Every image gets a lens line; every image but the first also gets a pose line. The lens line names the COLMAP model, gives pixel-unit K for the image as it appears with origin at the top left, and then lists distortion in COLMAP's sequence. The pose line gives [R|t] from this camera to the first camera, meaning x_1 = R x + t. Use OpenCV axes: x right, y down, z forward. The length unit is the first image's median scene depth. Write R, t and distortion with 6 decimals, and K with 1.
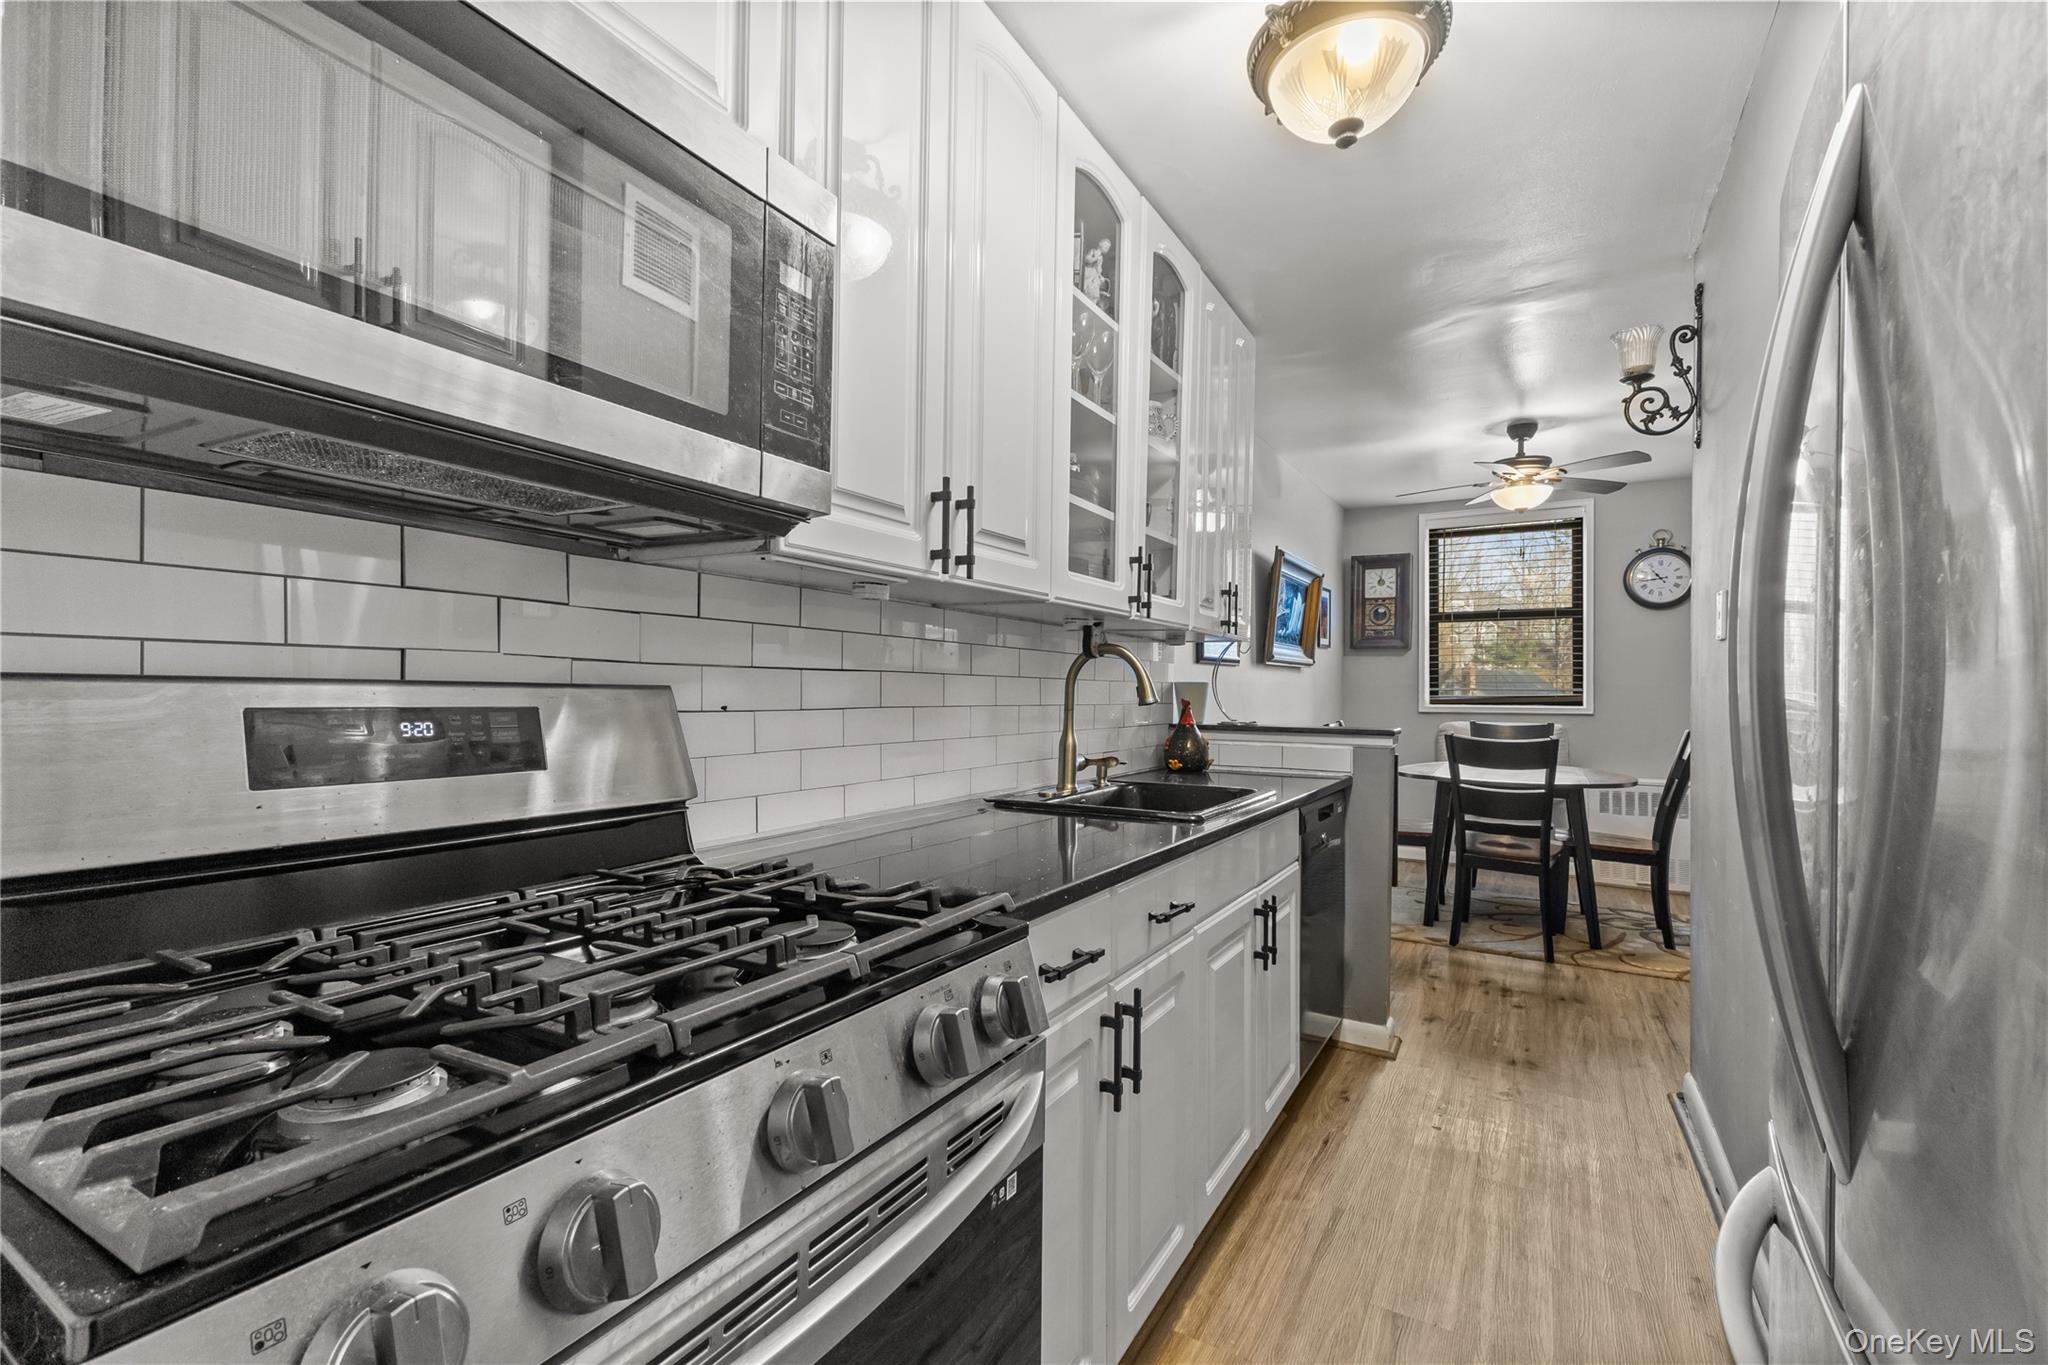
lens RADIAL K [[880.4, 0, 1018.2], [0, 880.4, 688.3], [0, 0, 1]] dist [0.002012, 0.000169]
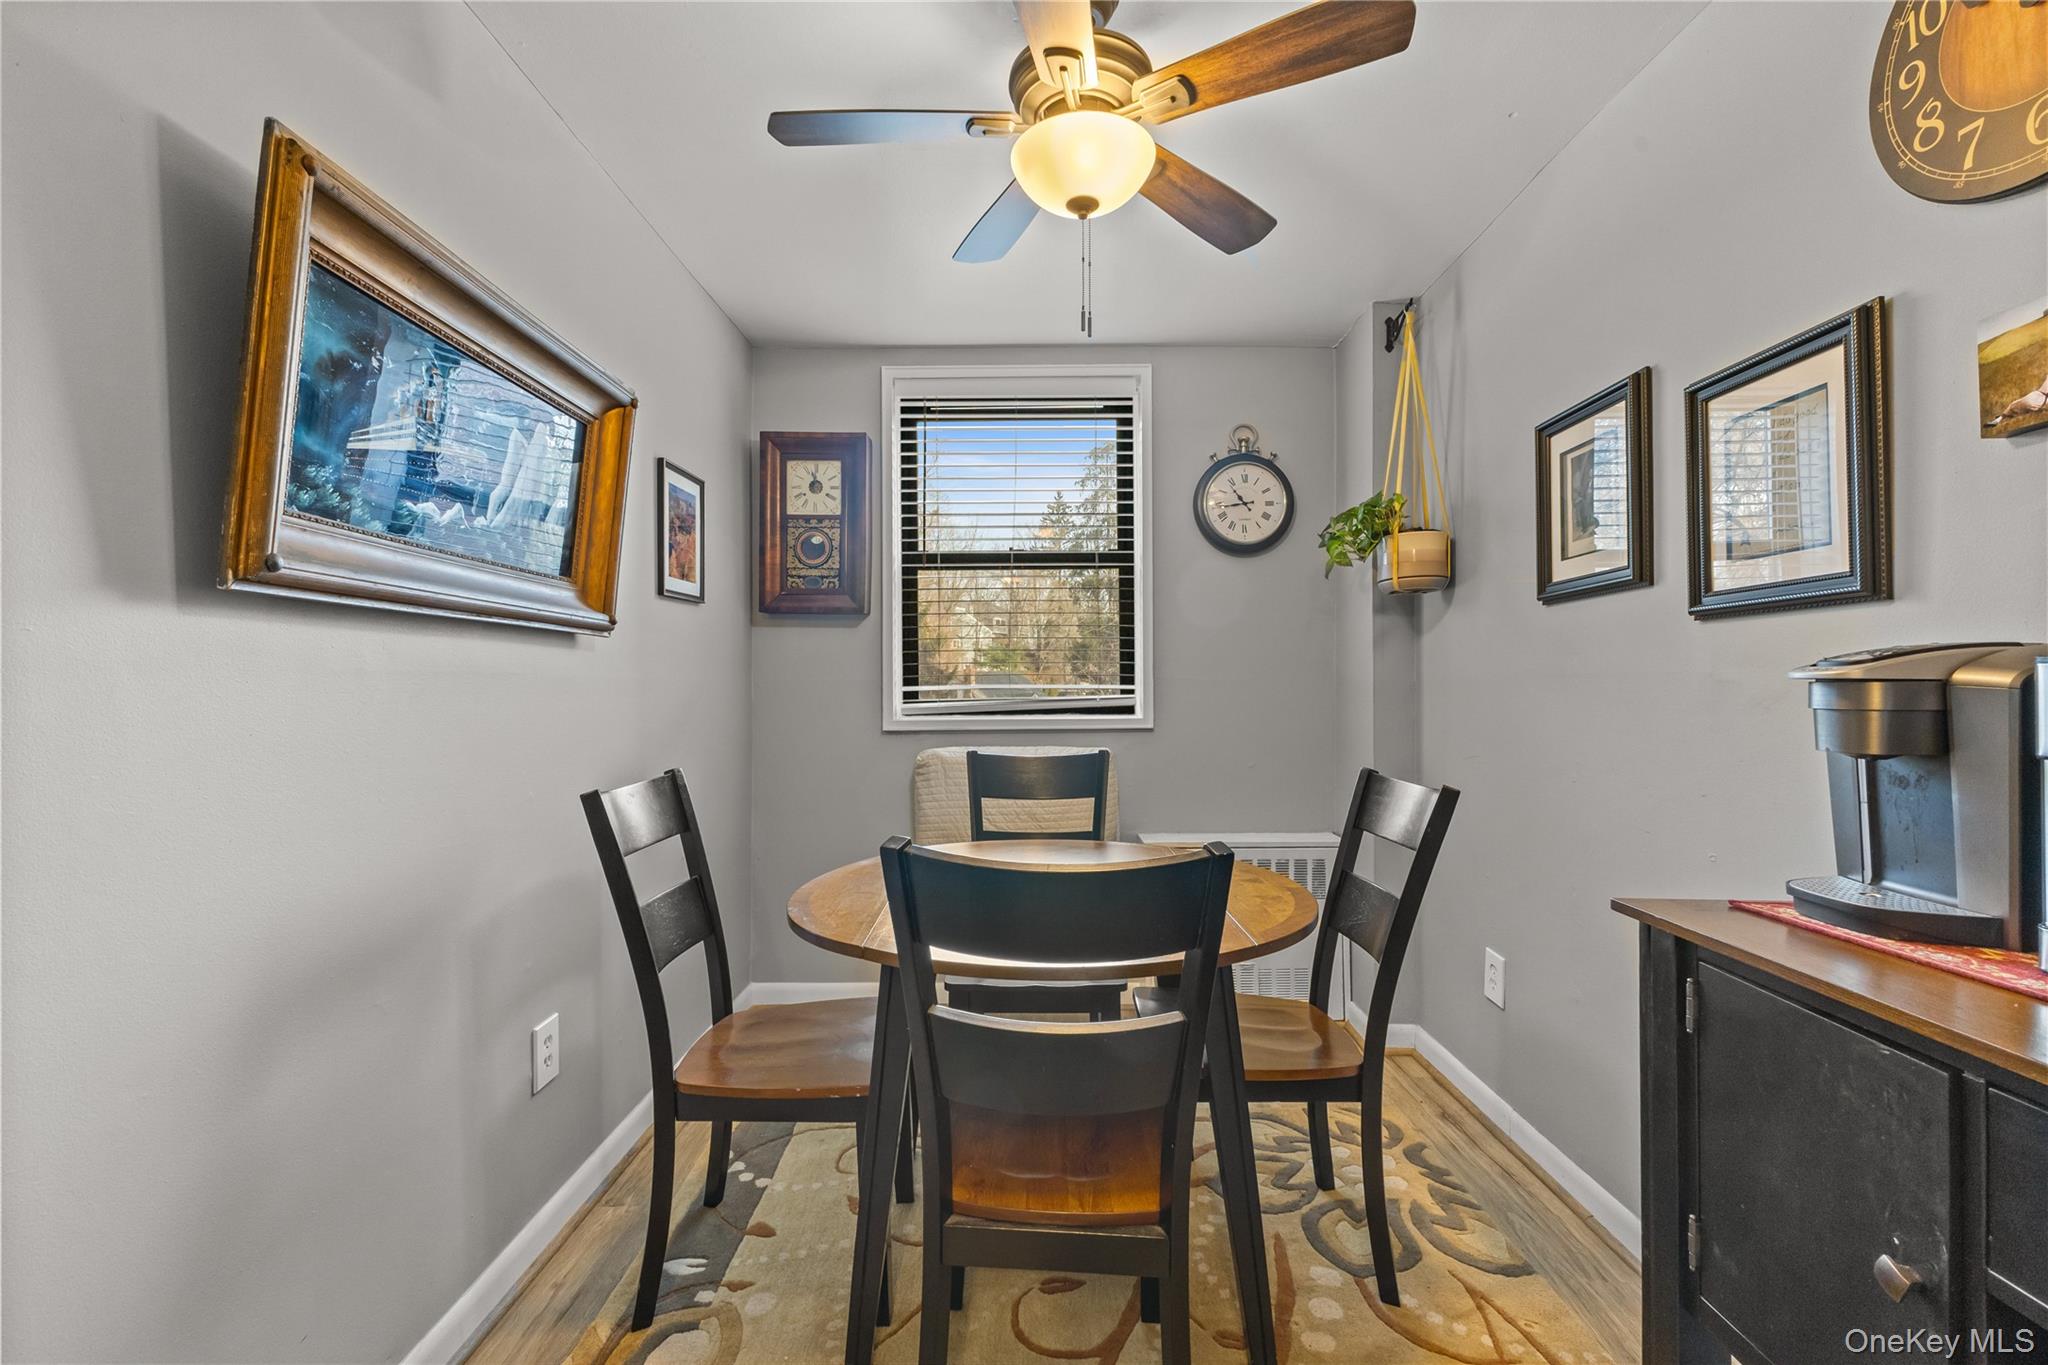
lens RADIAL K [[884.2, 0, 1021.8], [0, 884.2, 681.4], [0, 0, 1]] dist [0.010240, 0.000056]
pose [[0.862227, -0.003032, 0.506514, 0.253171], [0.007943, 0.999940, -0.007535, 0.001475], [-0.506460, 0.010521, 0.862199, 0.488589]]
